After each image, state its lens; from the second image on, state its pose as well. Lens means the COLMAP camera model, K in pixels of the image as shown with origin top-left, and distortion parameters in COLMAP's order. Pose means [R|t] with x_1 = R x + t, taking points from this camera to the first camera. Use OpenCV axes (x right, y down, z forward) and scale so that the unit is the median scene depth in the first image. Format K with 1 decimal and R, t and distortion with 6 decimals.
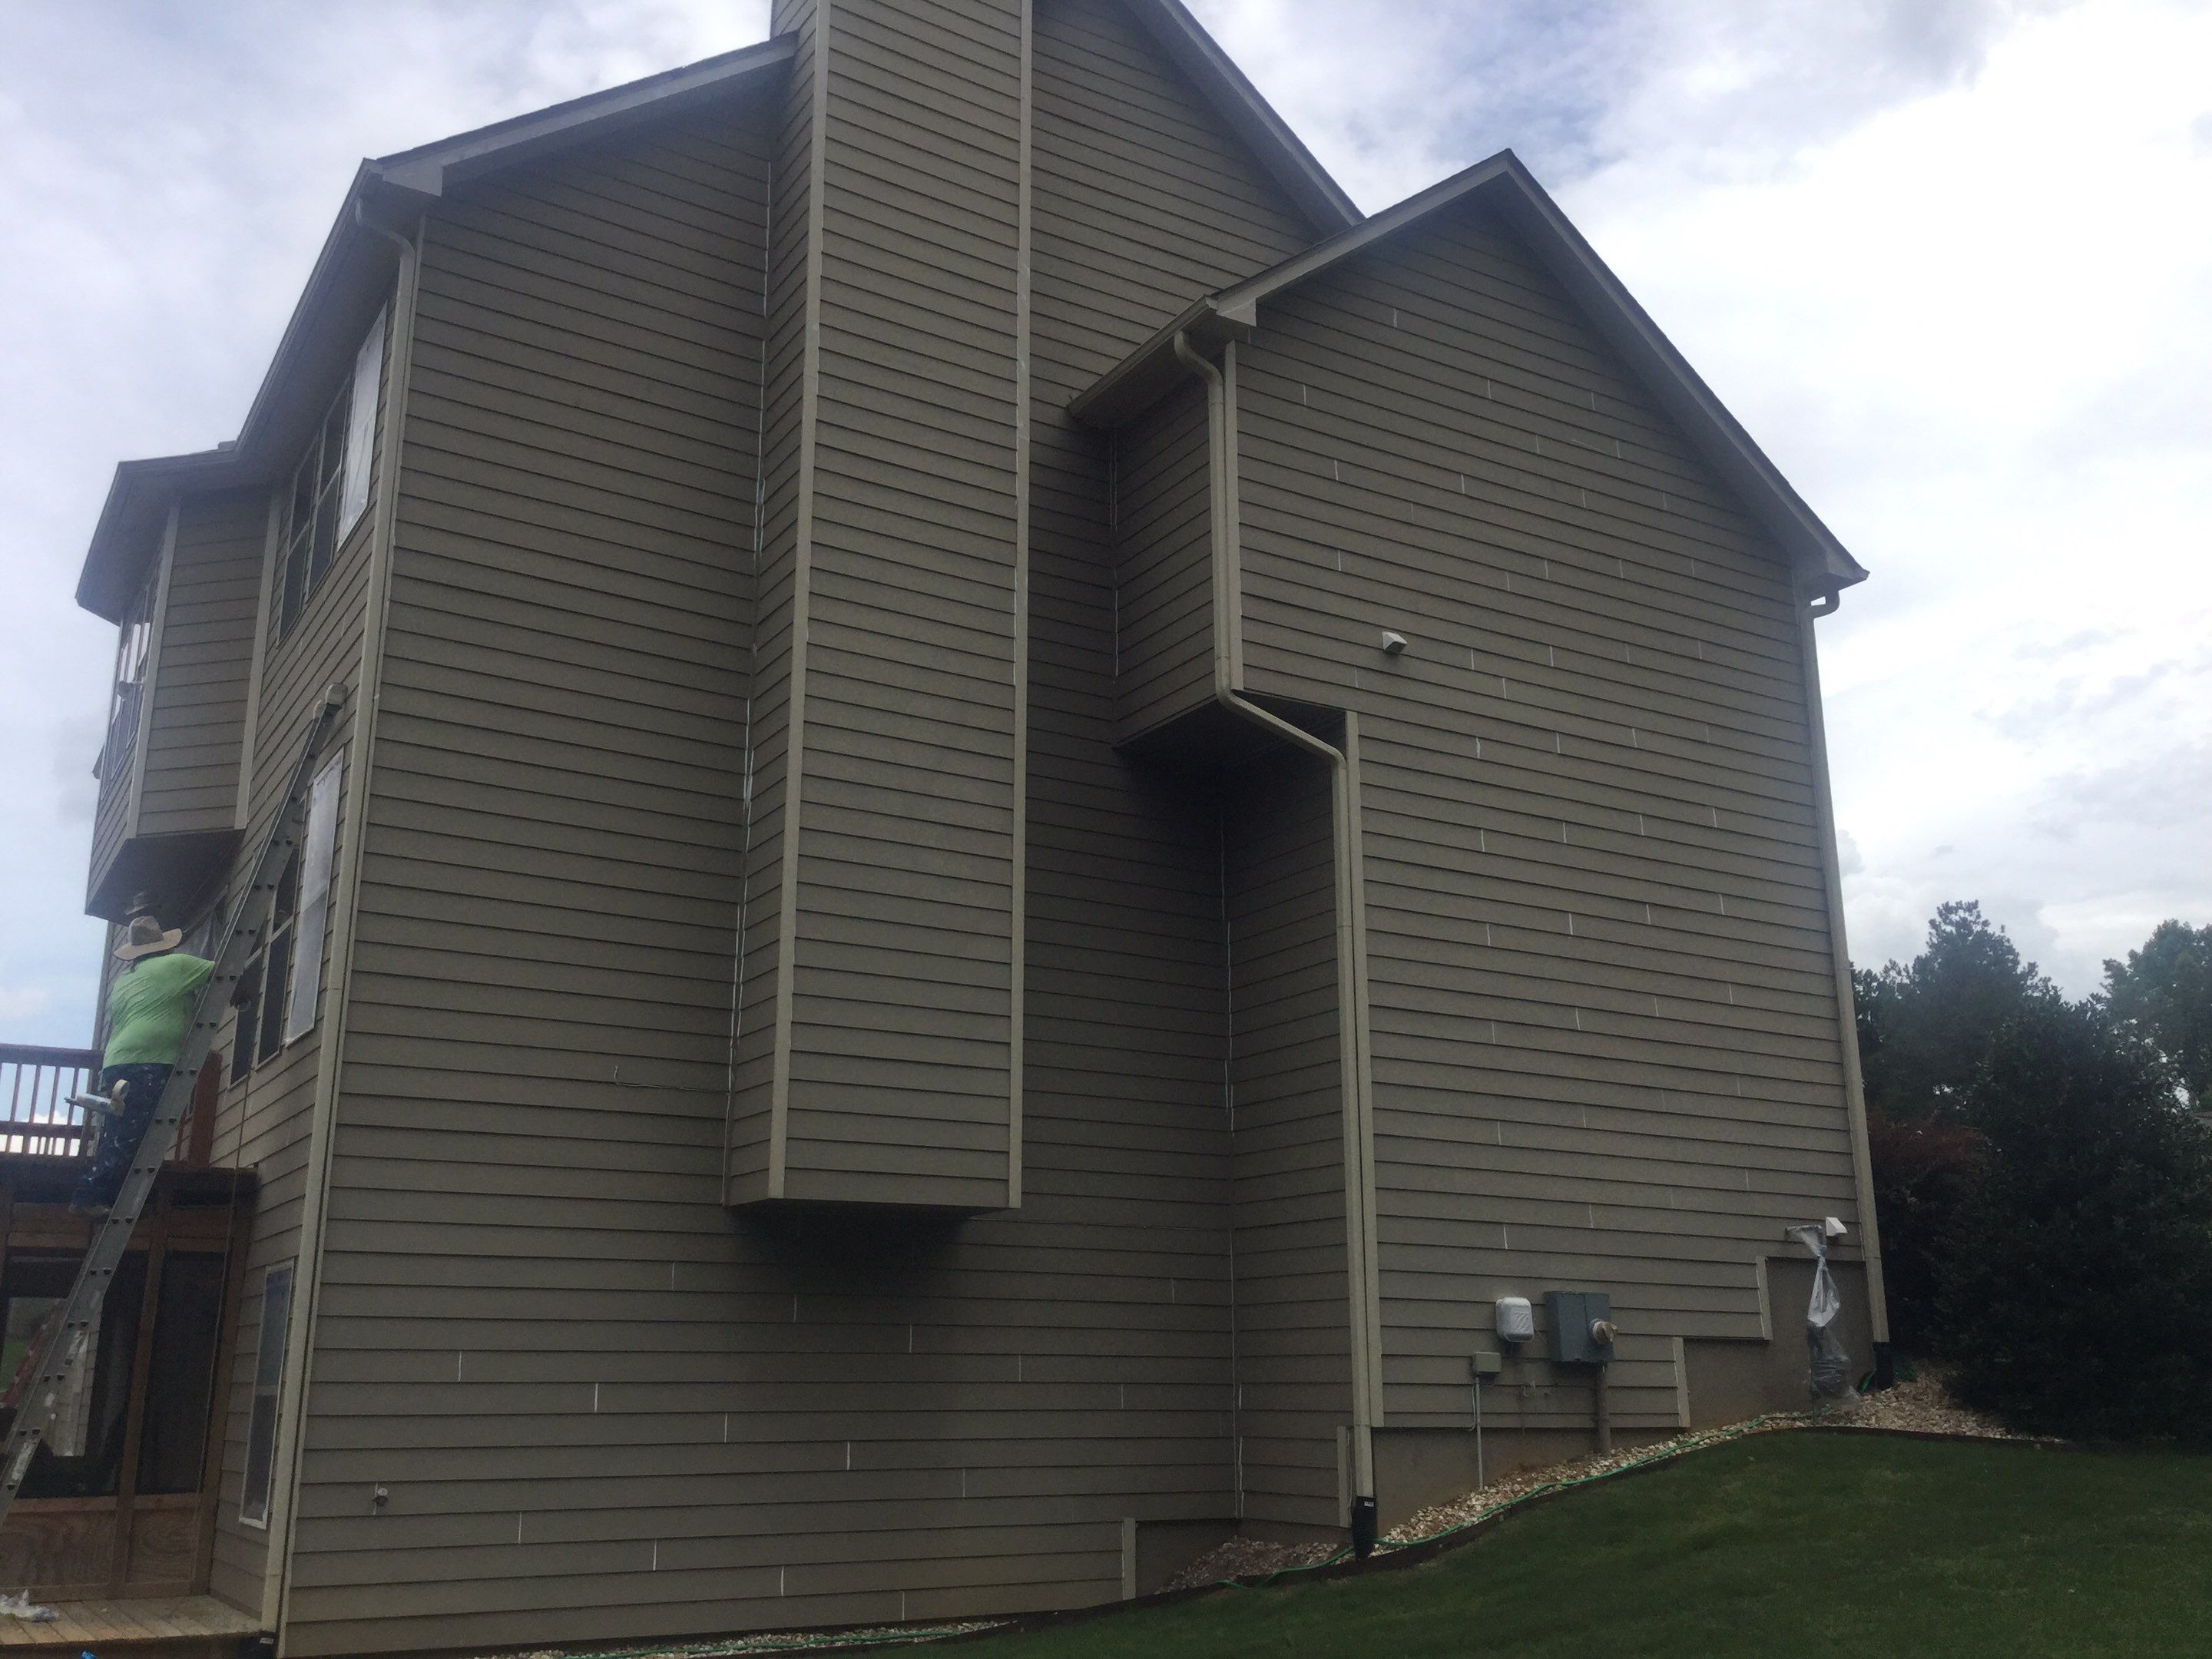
lens RADIAL K [[1995.2, 0, 1106.0], [0, 1995.2, 829.5], [0, 0, 1]] dist [0.084468, -0.143099]
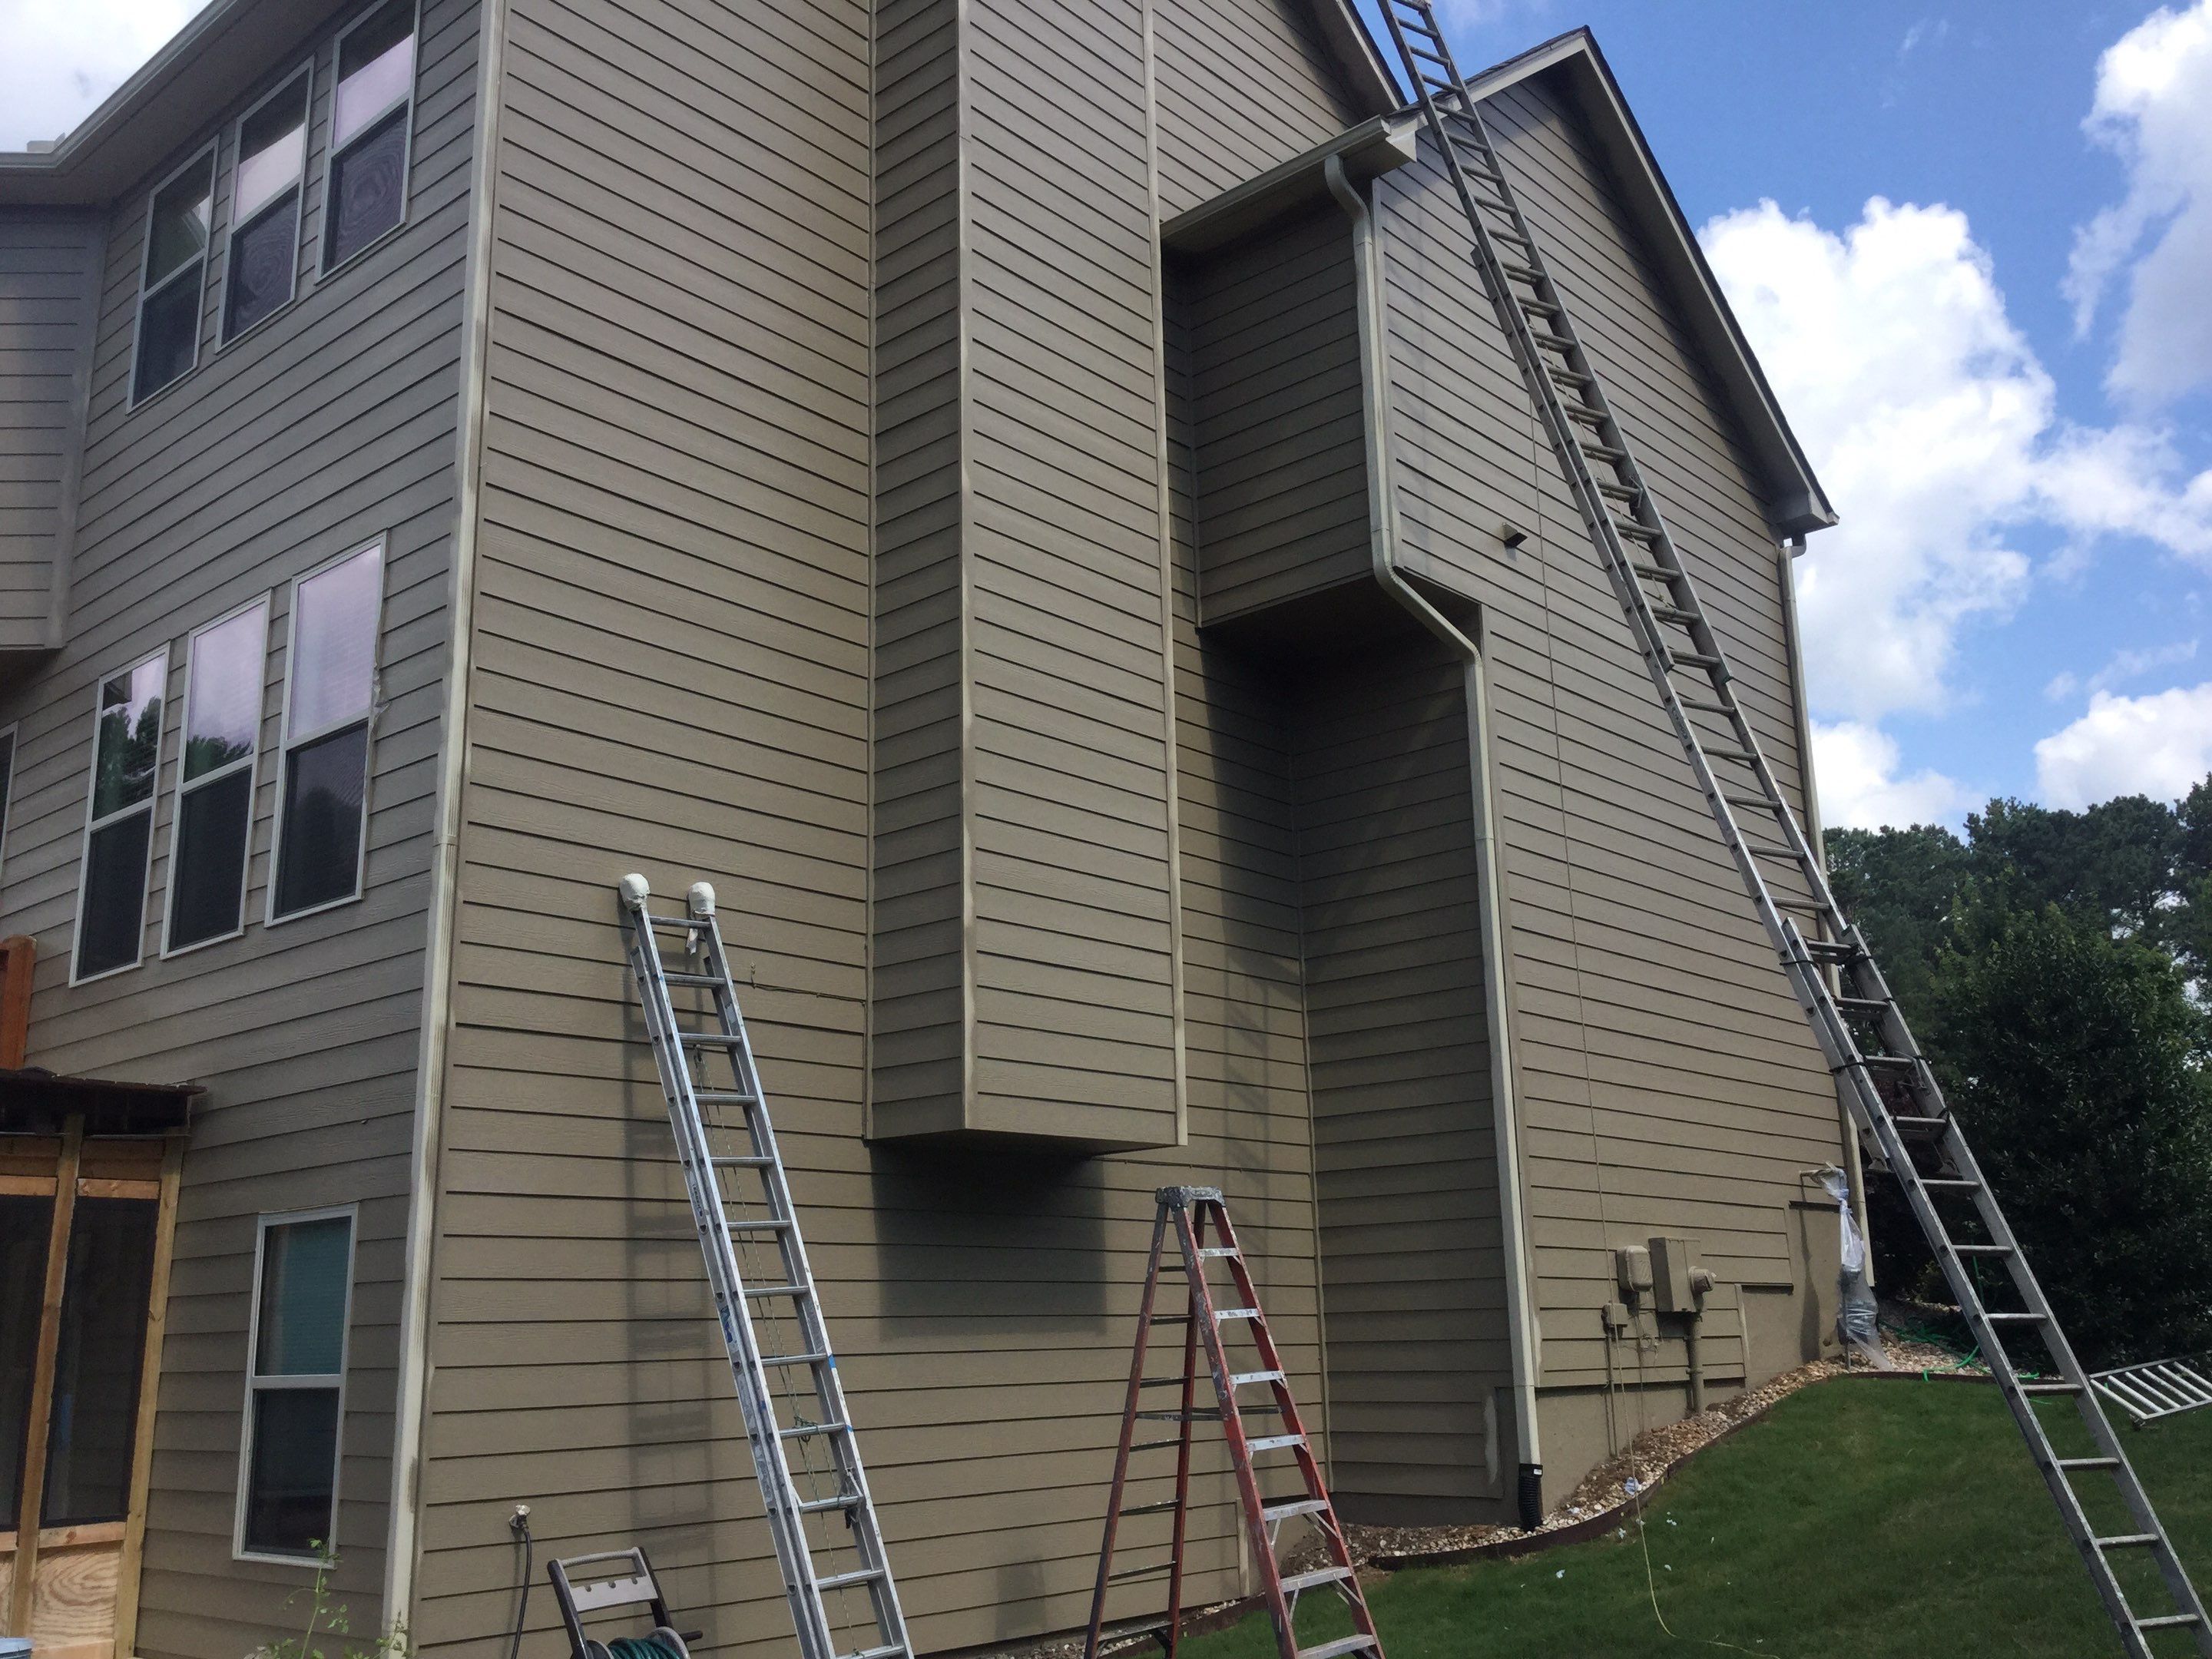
lens RADIAL K [[1995.2, 0, 1106.0], [0, 1995.2, 829.5], [0, 0, 1]] dist [0.084468, -0.143099]
pose [[0.956616, 0.048386, 0.287307, -0.303974], [-0.053430, 0.998524, 0.009739, 0.044651], [-0.286412, -0.024667, 0.957789, 0.179101]]
